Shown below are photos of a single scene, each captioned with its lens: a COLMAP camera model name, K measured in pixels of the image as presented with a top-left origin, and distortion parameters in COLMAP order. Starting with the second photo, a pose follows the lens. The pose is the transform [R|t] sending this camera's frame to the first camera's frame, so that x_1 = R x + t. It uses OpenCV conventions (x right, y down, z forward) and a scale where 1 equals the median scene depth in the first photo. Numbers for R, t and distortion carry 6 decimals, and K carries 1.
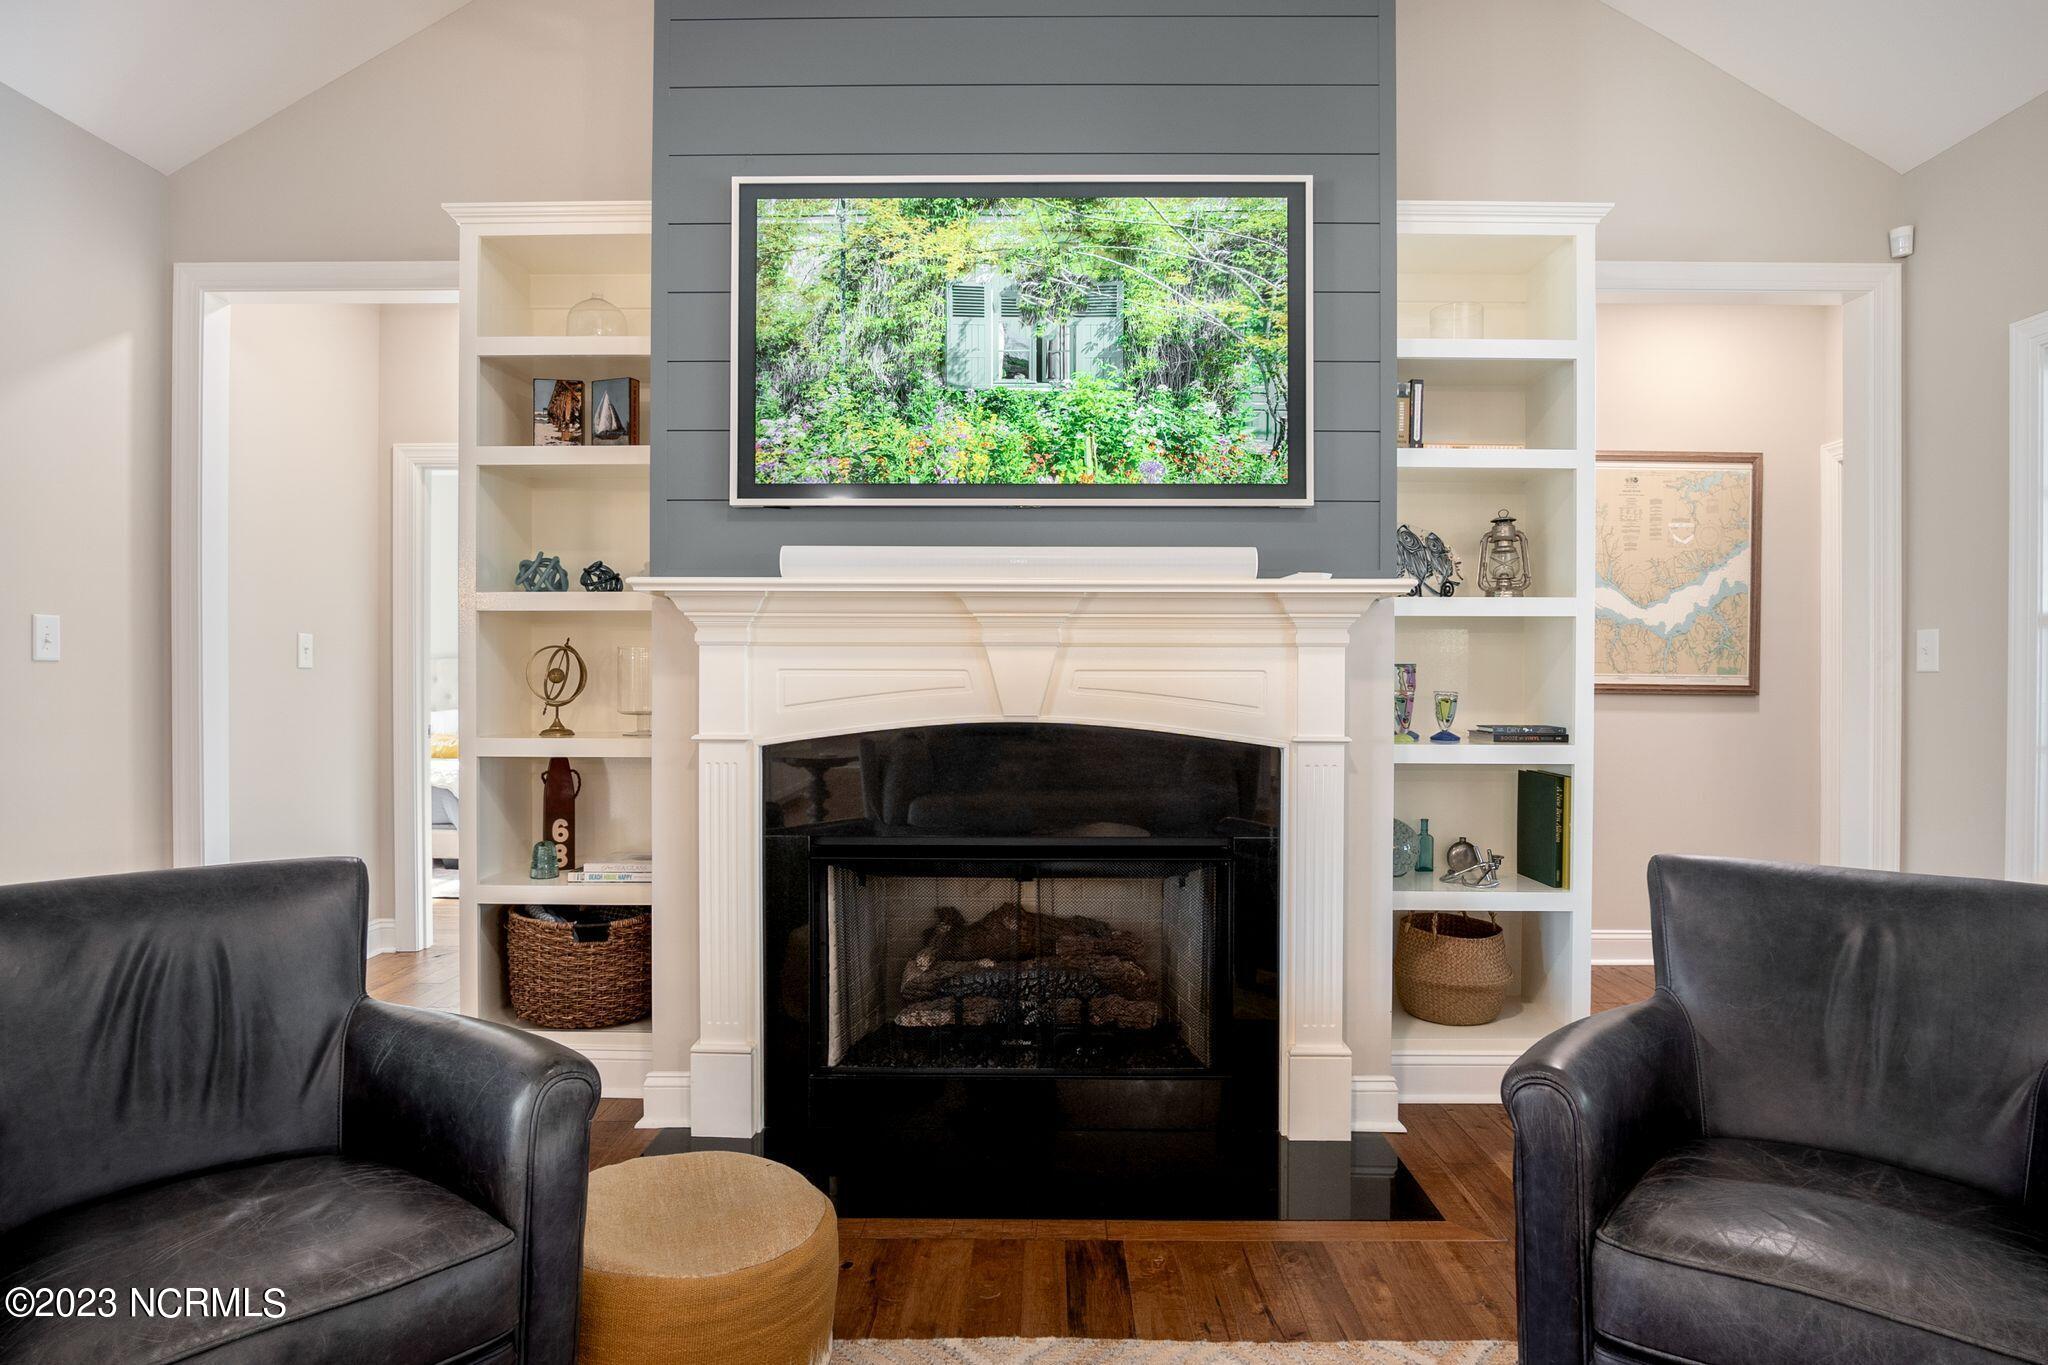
lens RADIAL K [[1121.5, 0, 1024.0], [0, 1121.5, 682.5], [0, 0, 1]] dist [-0.021281, -0.000869]
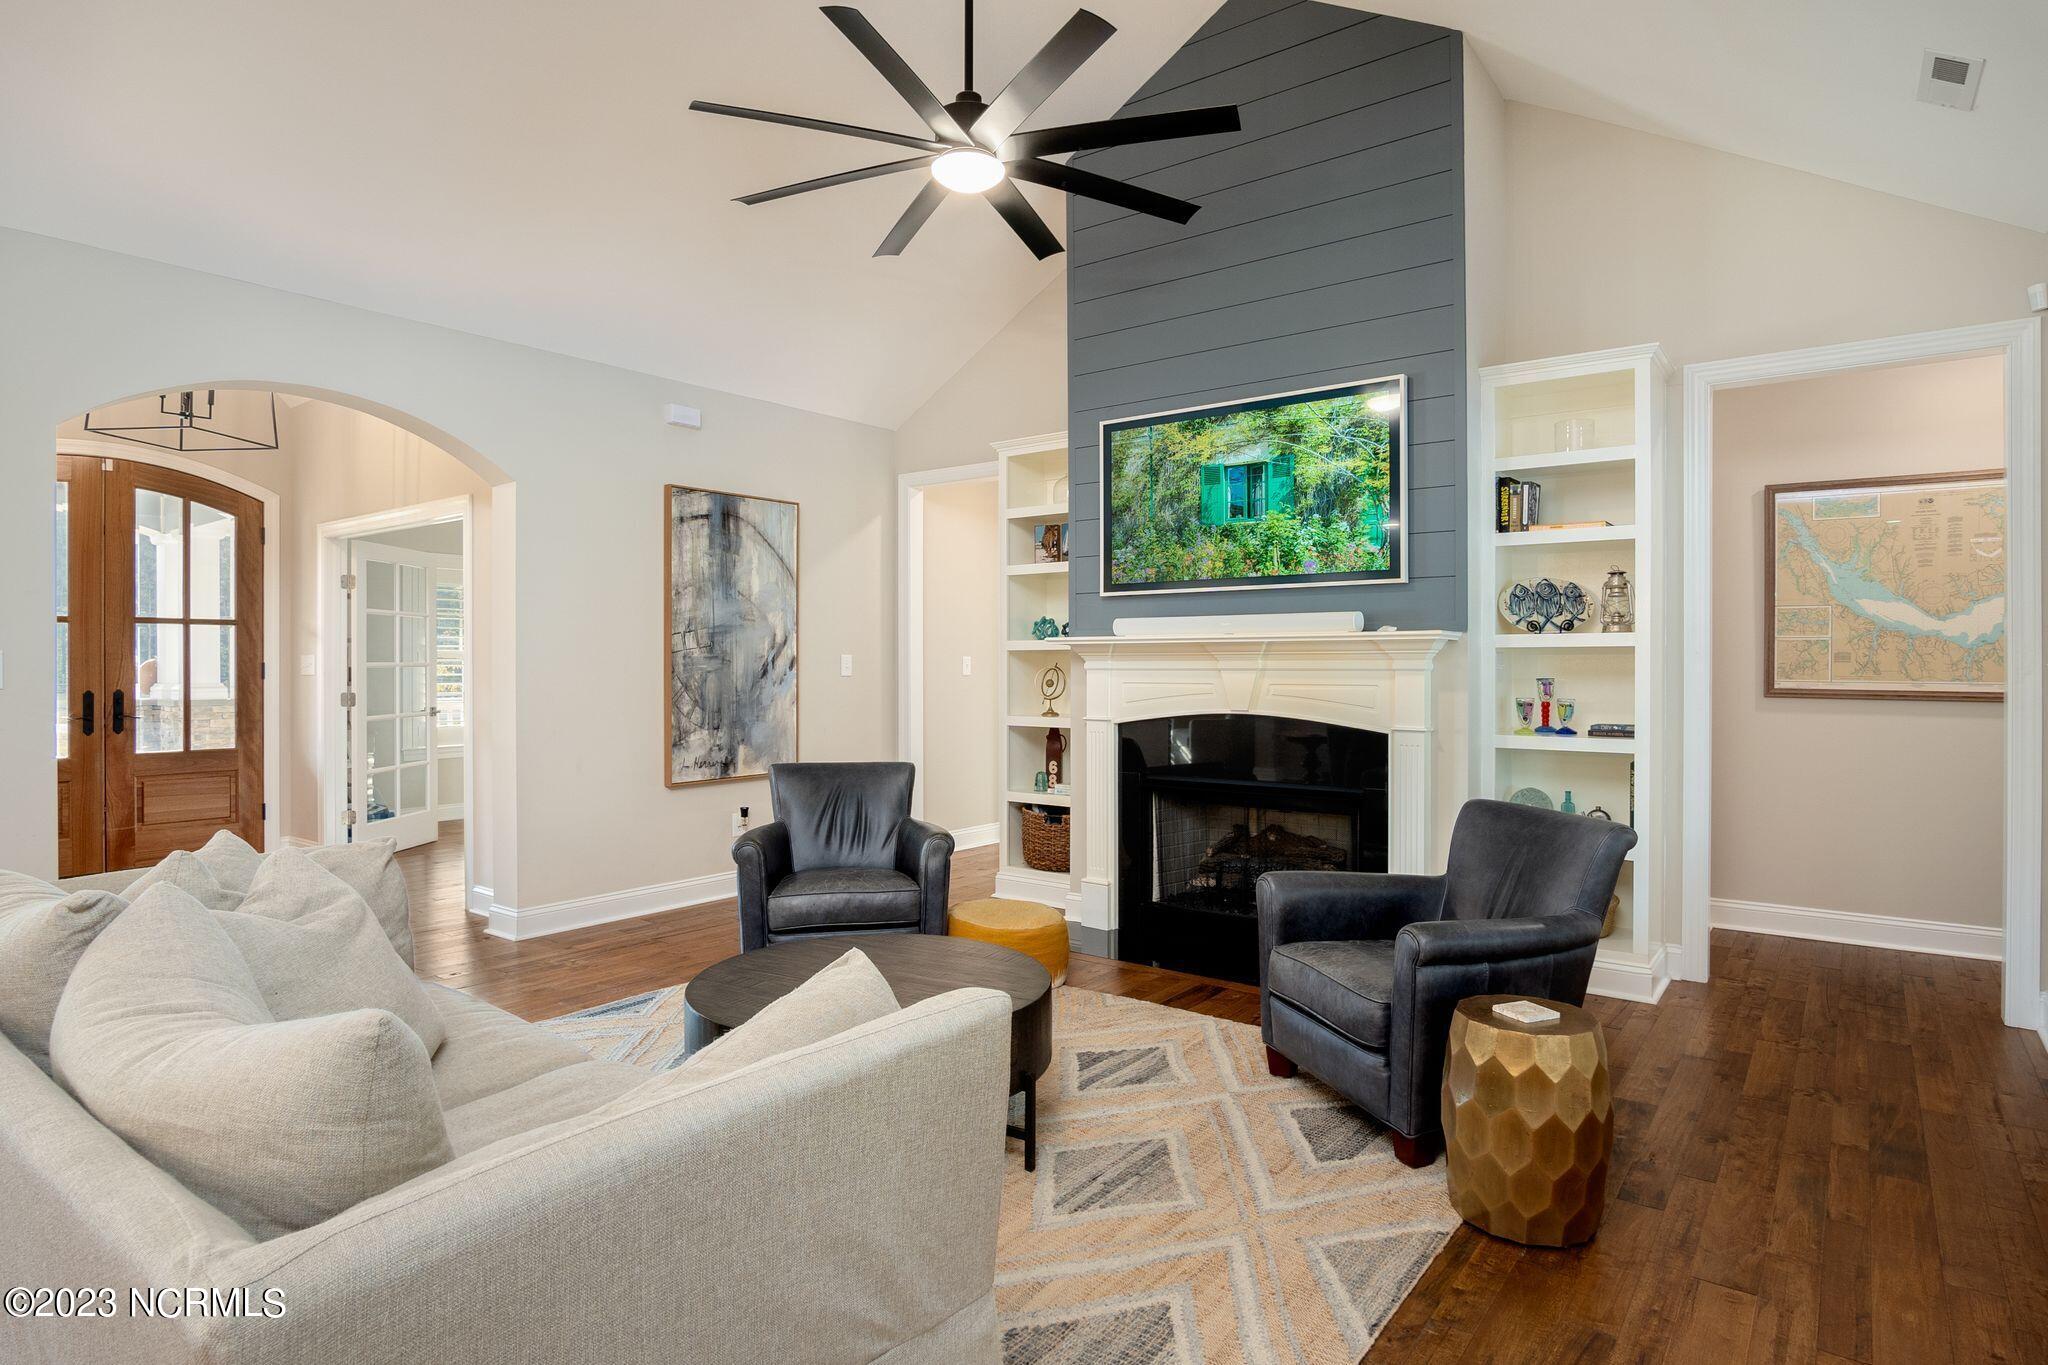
lens RADIAL K [[1121.5, 0, 1024.0], [0, 1121.5, 682.5], [0, 0, 1]] dist [-0.021281, -0.000869]
pose [[0.796399, 0.005876, -0.604743, 0.784990], [0.003912, 0.999882, 0.014867, -0.041221], [0.604759, -0.014206, 0.796282, -0.593586]]
